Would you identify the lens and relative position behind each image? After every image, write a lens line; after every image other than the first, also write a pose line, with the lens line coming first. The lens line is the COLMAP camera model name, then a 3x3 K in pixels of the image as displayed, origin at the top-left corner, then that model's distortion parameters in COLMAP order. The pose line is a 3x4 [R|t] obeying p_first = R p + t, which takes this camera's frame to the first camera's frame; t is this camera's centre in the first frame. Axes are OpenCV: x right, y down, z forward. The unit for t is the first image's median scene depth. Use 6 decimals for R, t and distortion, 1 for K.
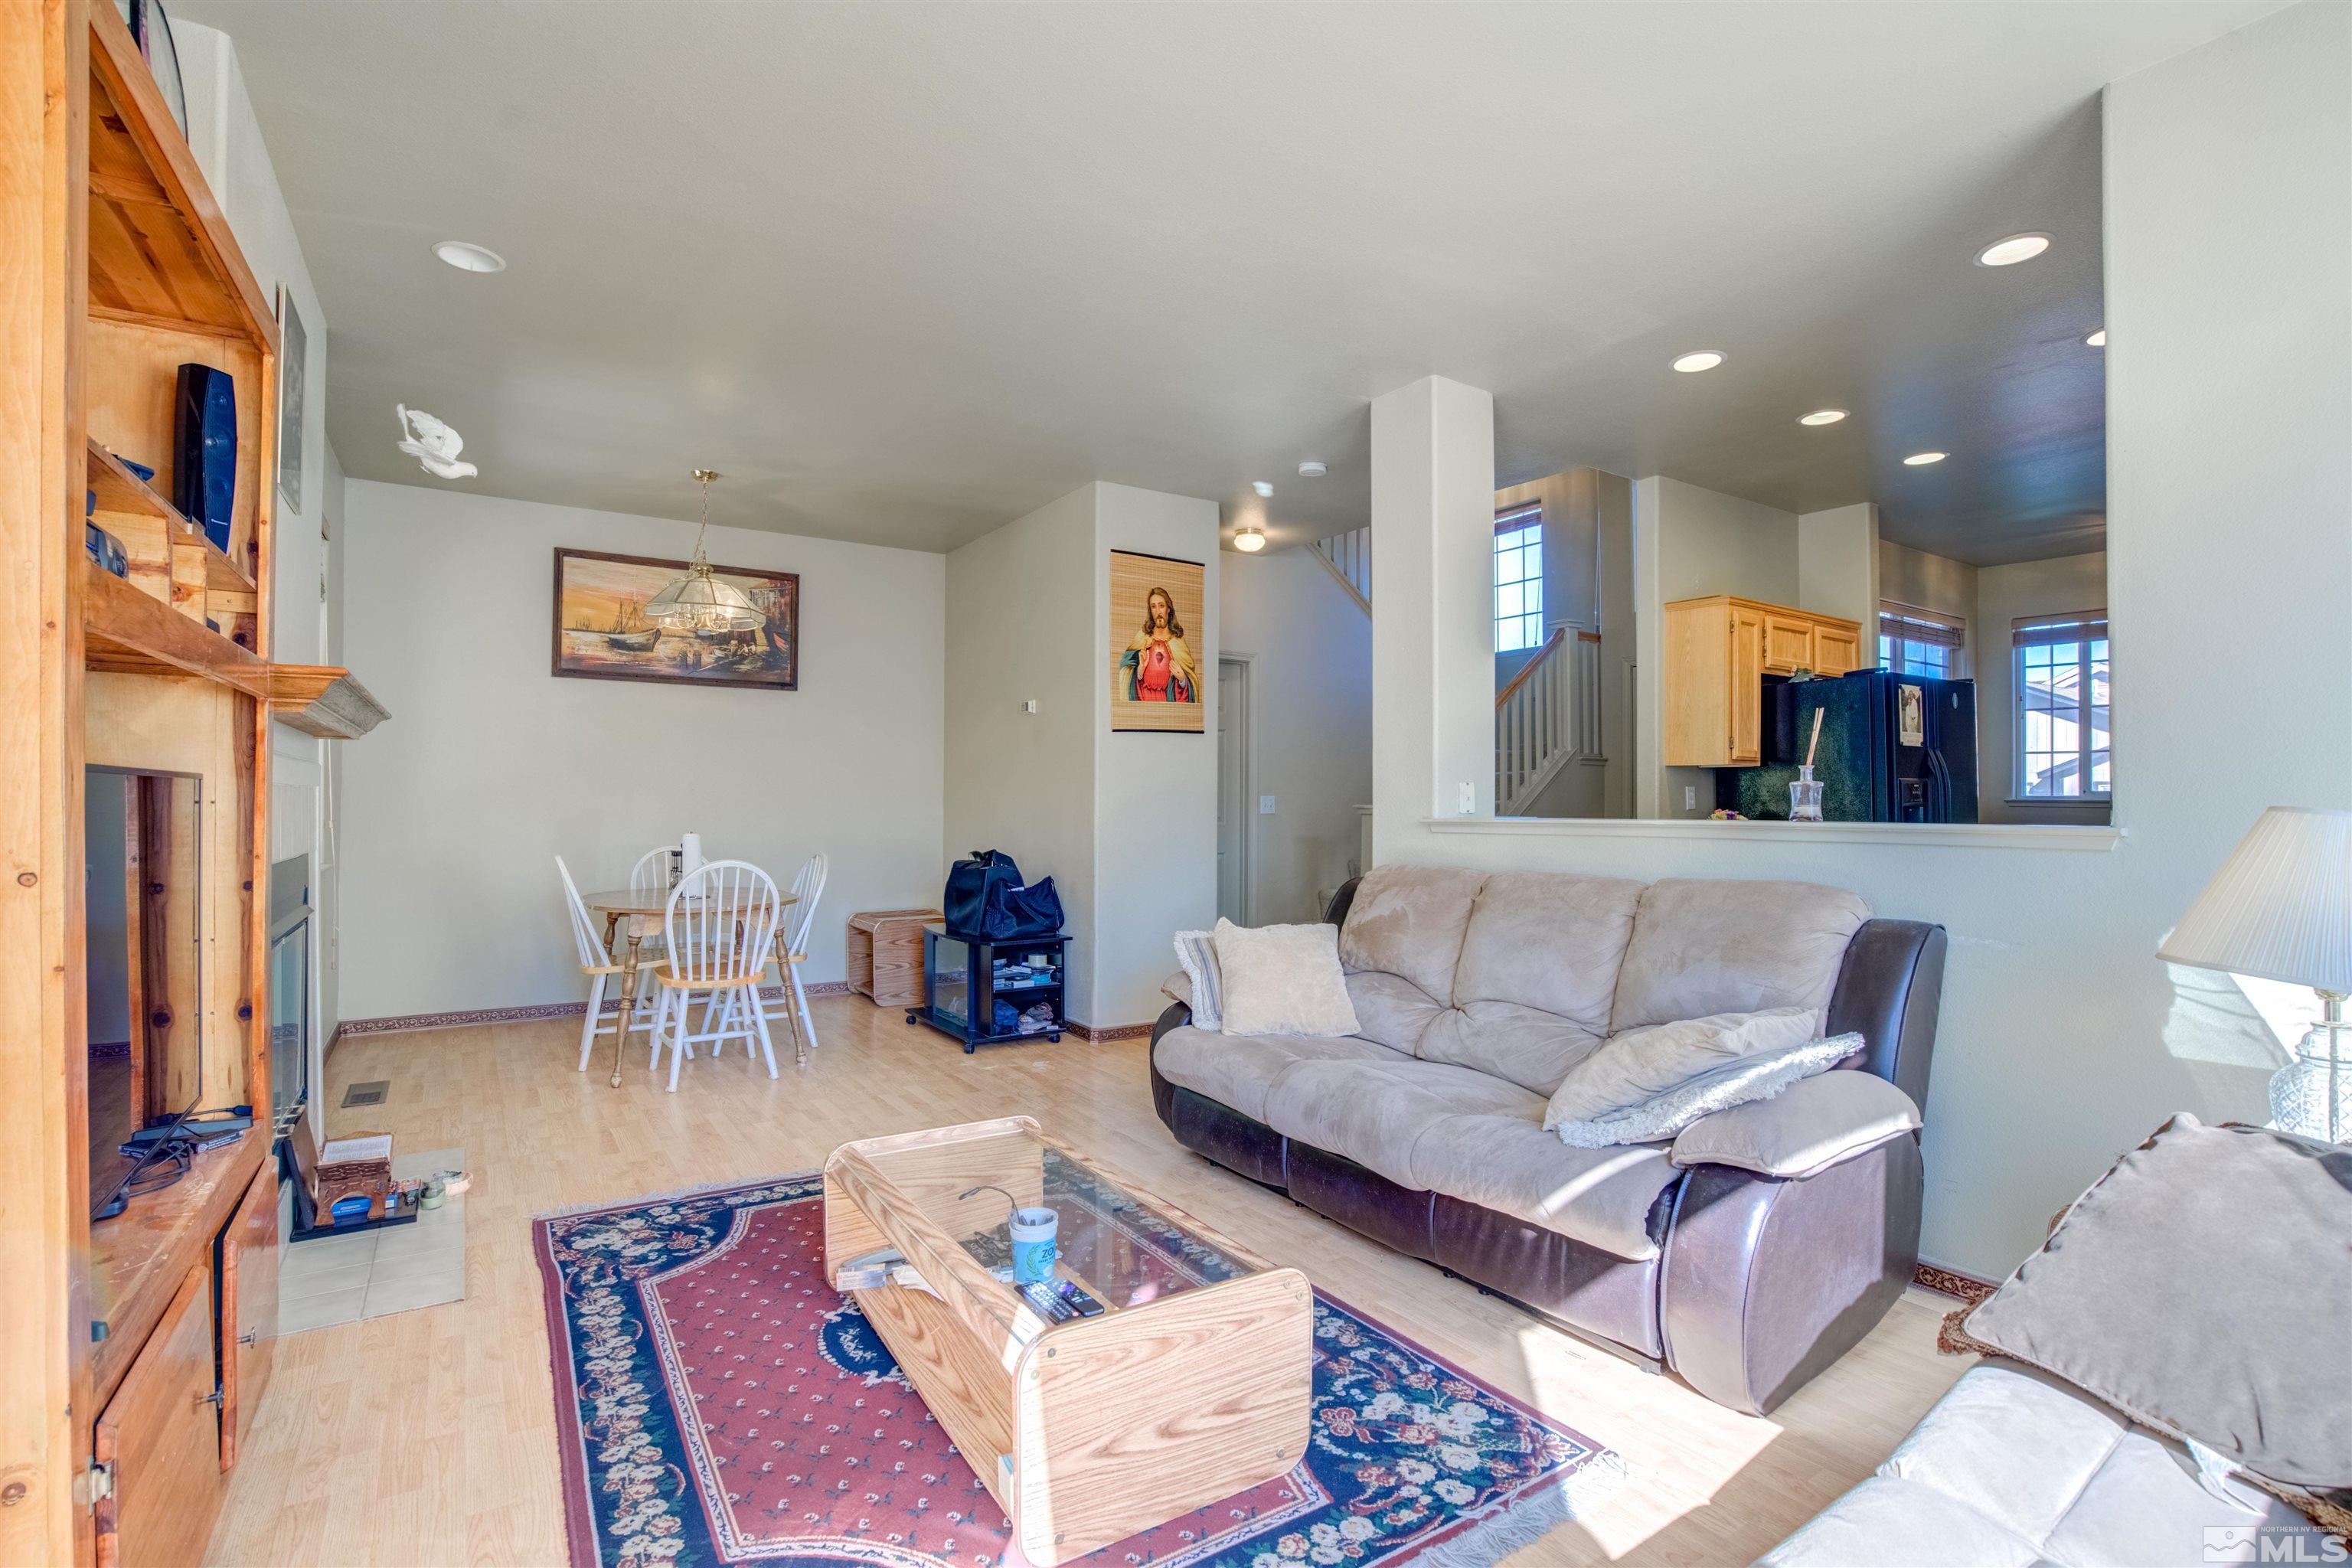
lens RADIAL K [[1091.3, 0, 1163.8], [0, 1091.3, 794.2], [0, 0, 1]] dist [-0.052279, 0.017042]
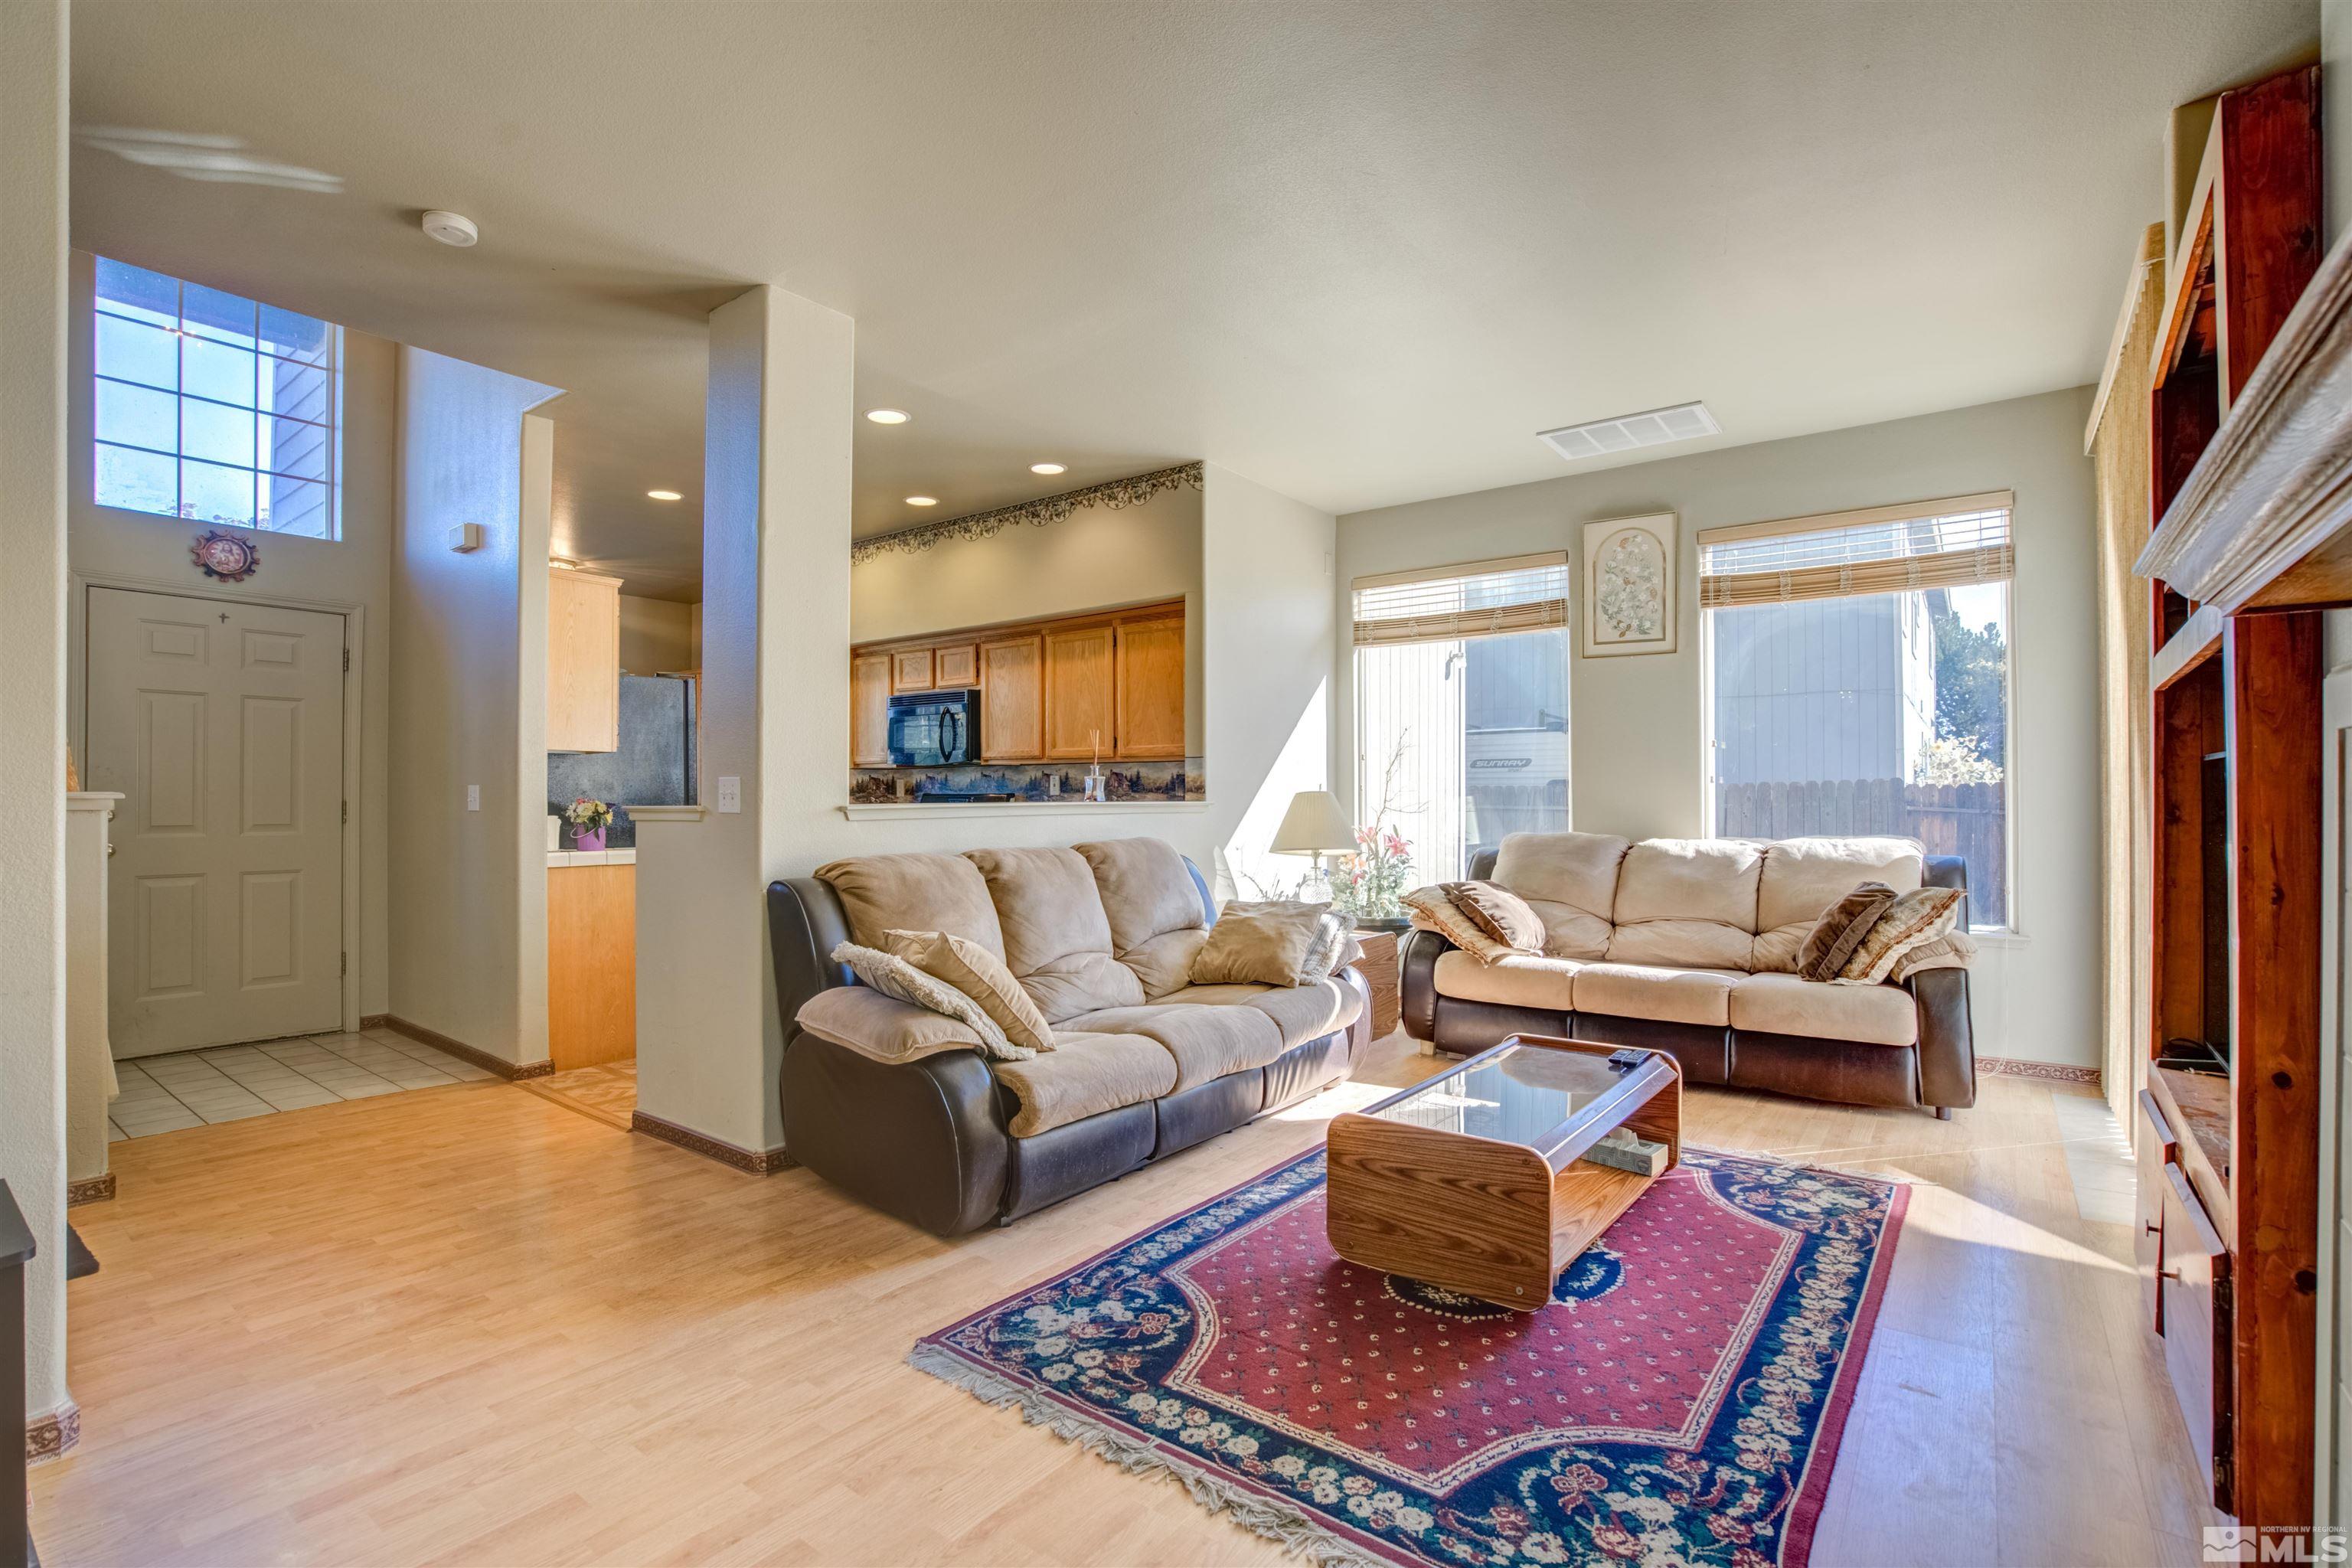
lens RADIAL K [[1091.3, 0, 1196.2], [0, 1091.3, 777.3], [0, 0, 1]] dist [-0.052279, 0.017042]
pose [[-0.352312, 0.018545, 0.935699, -0.876986], [-0.006009, 0.999738, -0.022076, 0.024109], [-0.935863, -0.013400, -0.352108, 1.315400]]
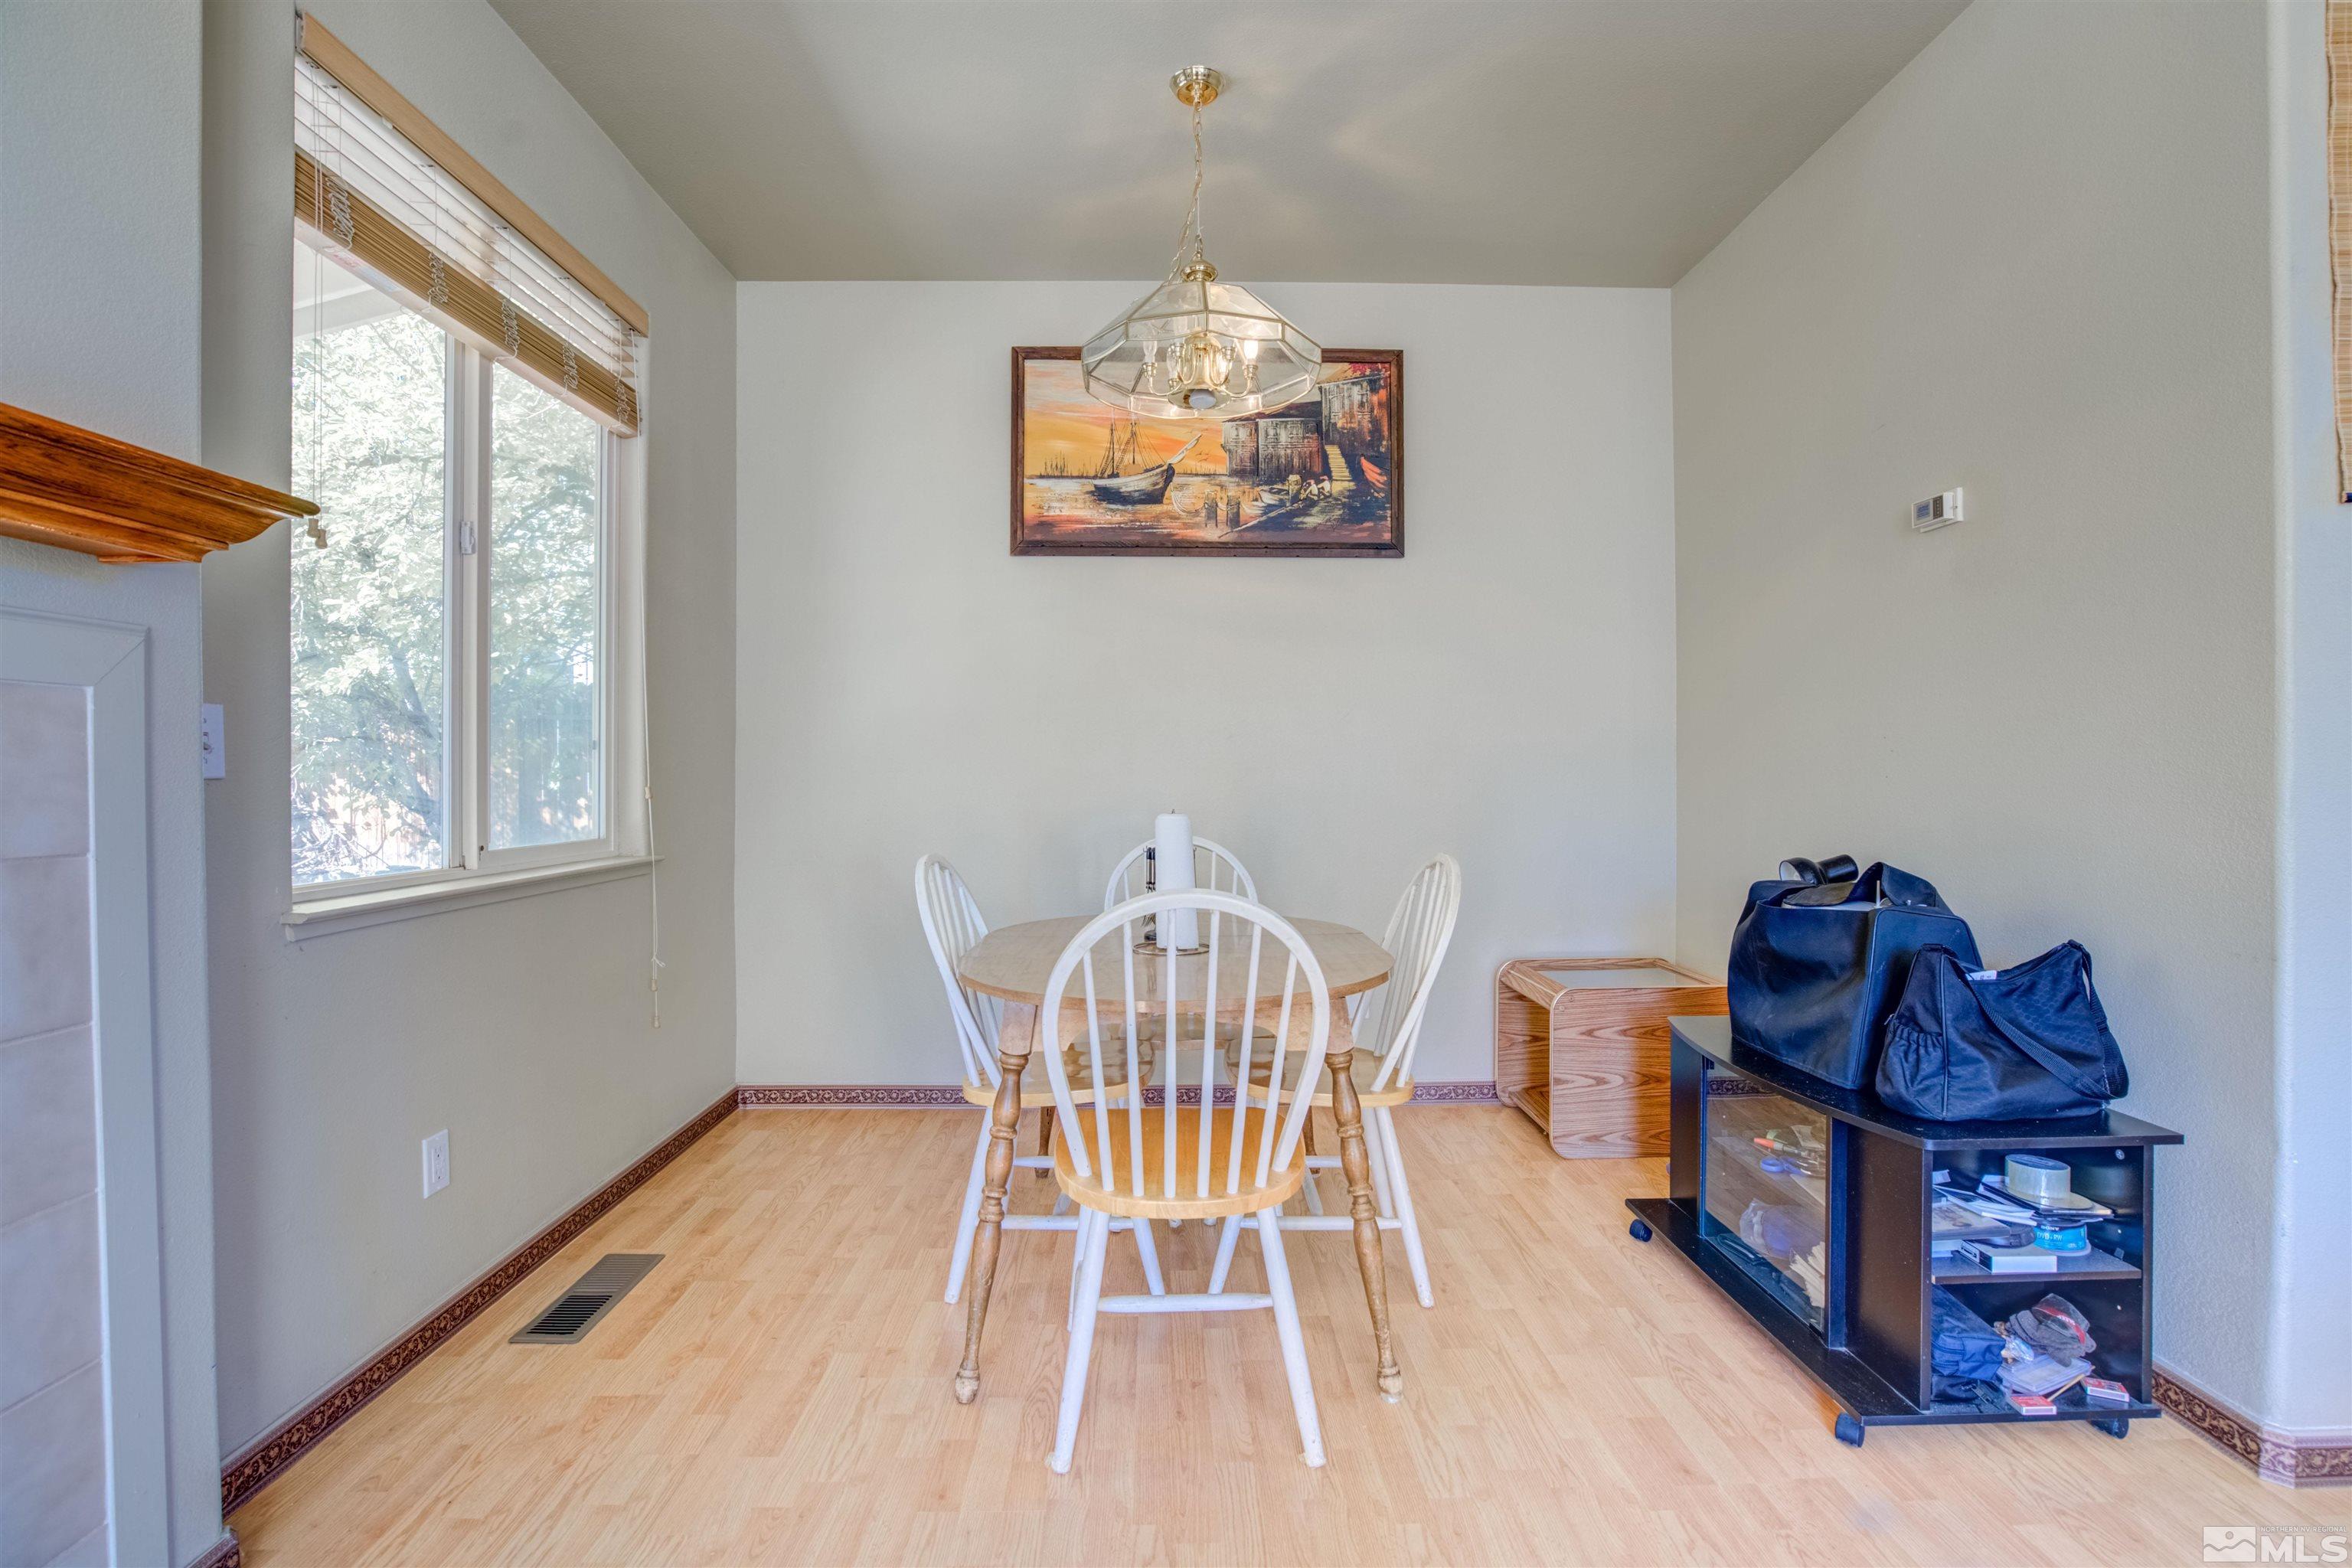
lens RADIAL K [[1091.3, 0, 1182.9], [0, 1091.3, 781.9], [0, 0, 1]] dist [-0.052279, 0.017042]
pose [[0.851743, -0.004235, -0.523942, -0.297393], [0.009259, 0.999933, 0.006969, 0.031202], [0.523877, -0.010787, 0.851725, 0.966749]]
